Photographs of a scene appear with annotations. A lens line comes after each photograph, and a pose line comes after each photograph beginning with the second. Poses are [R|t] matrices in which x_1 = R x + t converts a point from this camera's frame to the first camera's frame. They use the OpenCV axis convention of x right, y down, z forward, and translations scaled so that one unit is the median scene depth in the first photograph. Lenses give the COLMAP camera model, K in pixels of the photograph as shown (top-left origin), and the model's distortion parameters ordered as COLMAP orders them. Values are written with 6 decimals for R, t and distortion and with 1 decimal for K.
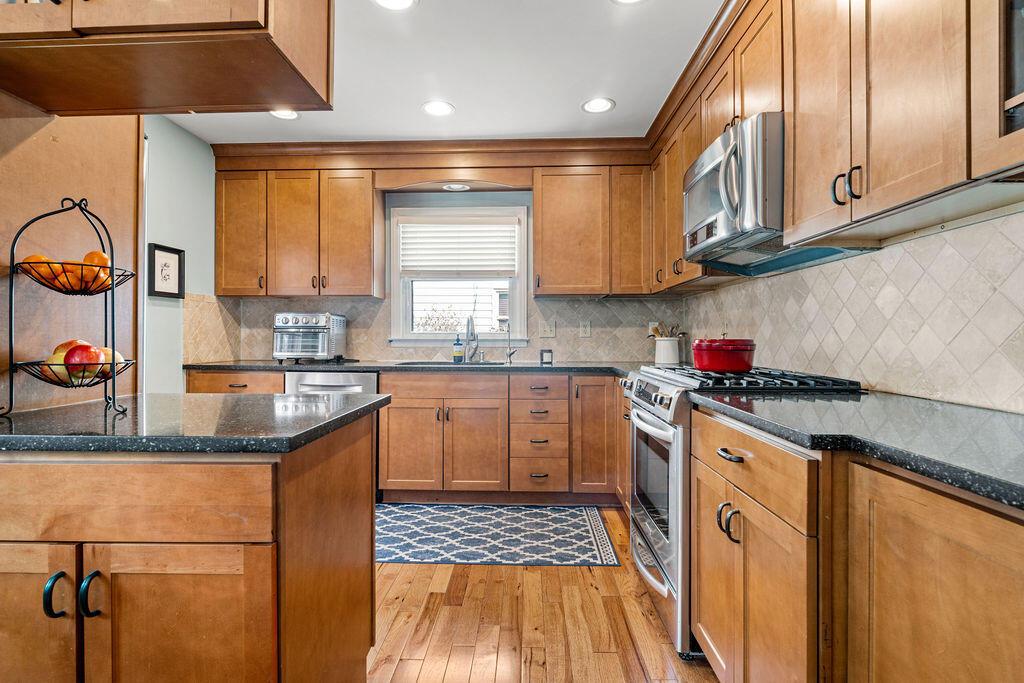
lens RADIAL K [[484.3, 0, 511.1], [0, 484.3, 335.5], [0, 0, 1]] dist [-0.004175, -0.001692]
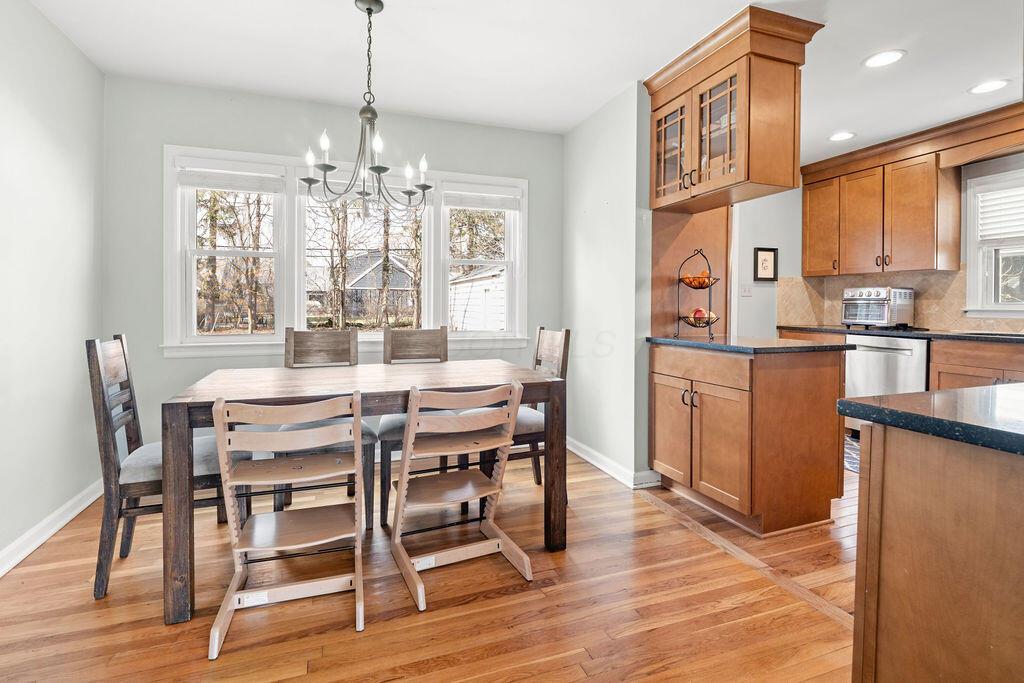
lens RADIAL K [[490.9, 0, 510.4], [0, 490.9, 318.2], [0, 0, 1]] dist [-0.002187, -0.000506]
pose [[0.375005, 0.023064, -0.926736, 0.378770], [-0.000140, 0.999692, 0.024823, -0.000038], [0.927023, -0.009179, 0.374893, -0.294519]]
